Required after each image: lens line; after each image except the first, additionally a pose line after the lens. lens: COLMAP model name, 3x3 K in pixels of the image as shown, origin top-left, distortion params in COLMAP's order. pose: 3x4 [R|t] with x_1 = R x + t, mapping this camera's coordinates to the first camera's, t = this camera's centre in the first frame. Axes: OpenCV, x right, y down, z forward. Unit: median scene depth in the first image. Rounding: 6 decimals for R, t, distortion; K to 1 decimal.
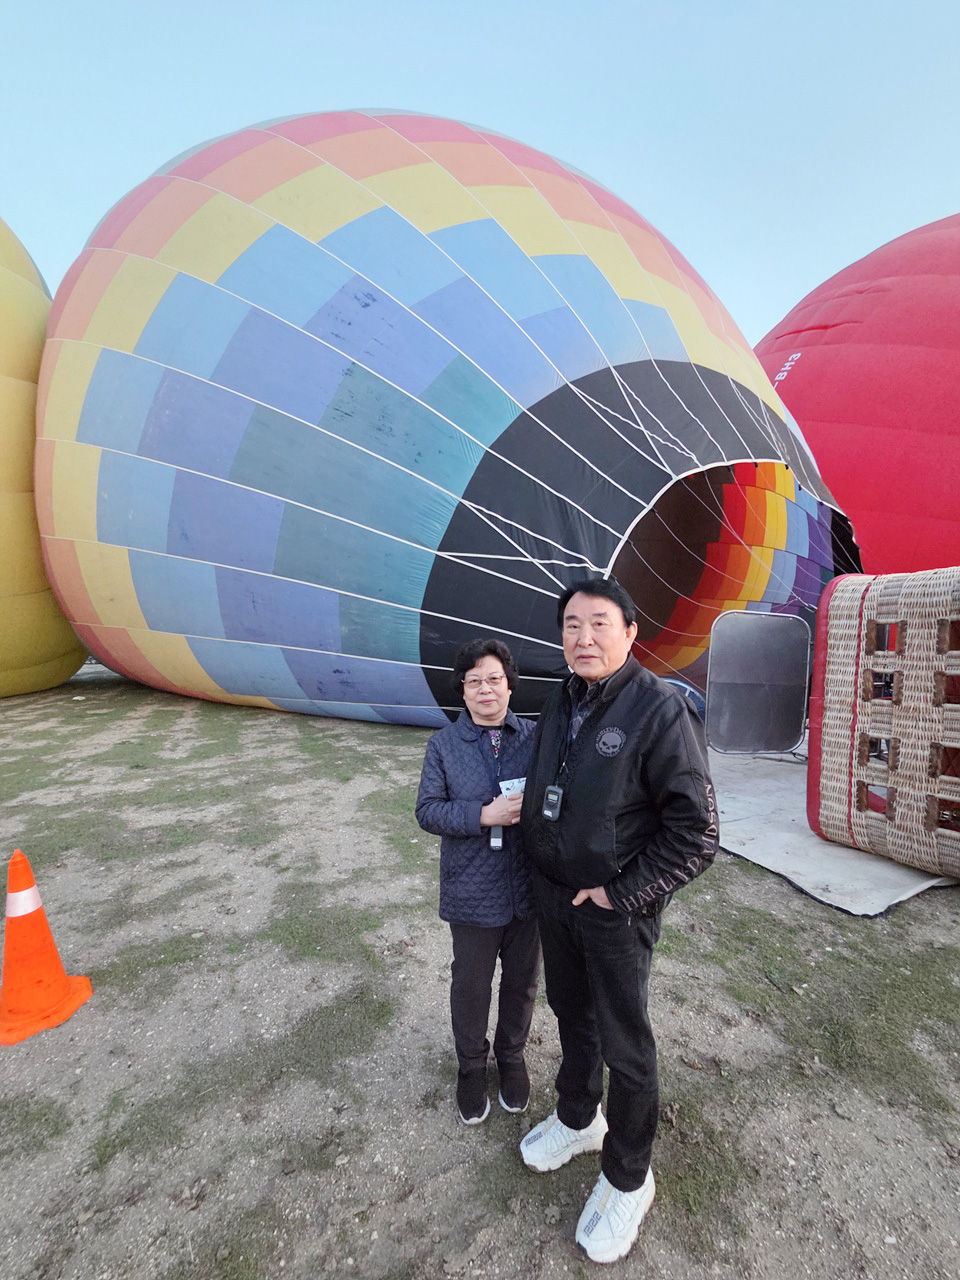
lens RADIAL K [[486.3, 0, 506.7], [0, 486.3, 642.6], [0, 0, 1]] dist [-0.002641, 0.002814]
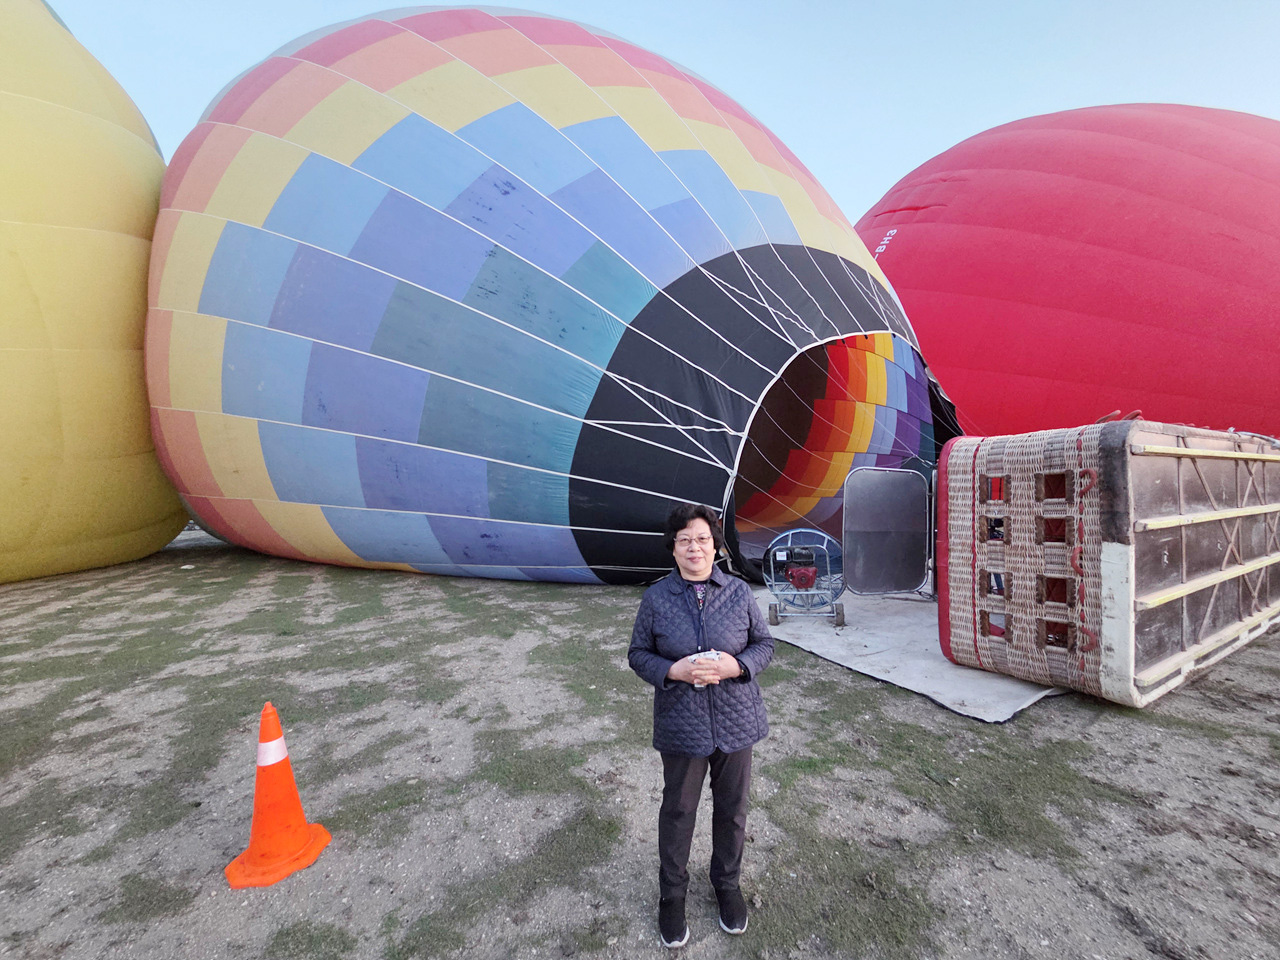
lens RADIAL K [[518.5, 0, 634.3], [0, 518.5, 463.6], [0, 0, 1]] dist [0.002310, 0.000204]
pose [[0.995557, -0.015098, 0.092940, -0.228532], [0.020927, 0.997852, -0.062068, -0.011469], [-0.091804, 0.063737, 0.993735, -0.201936]]
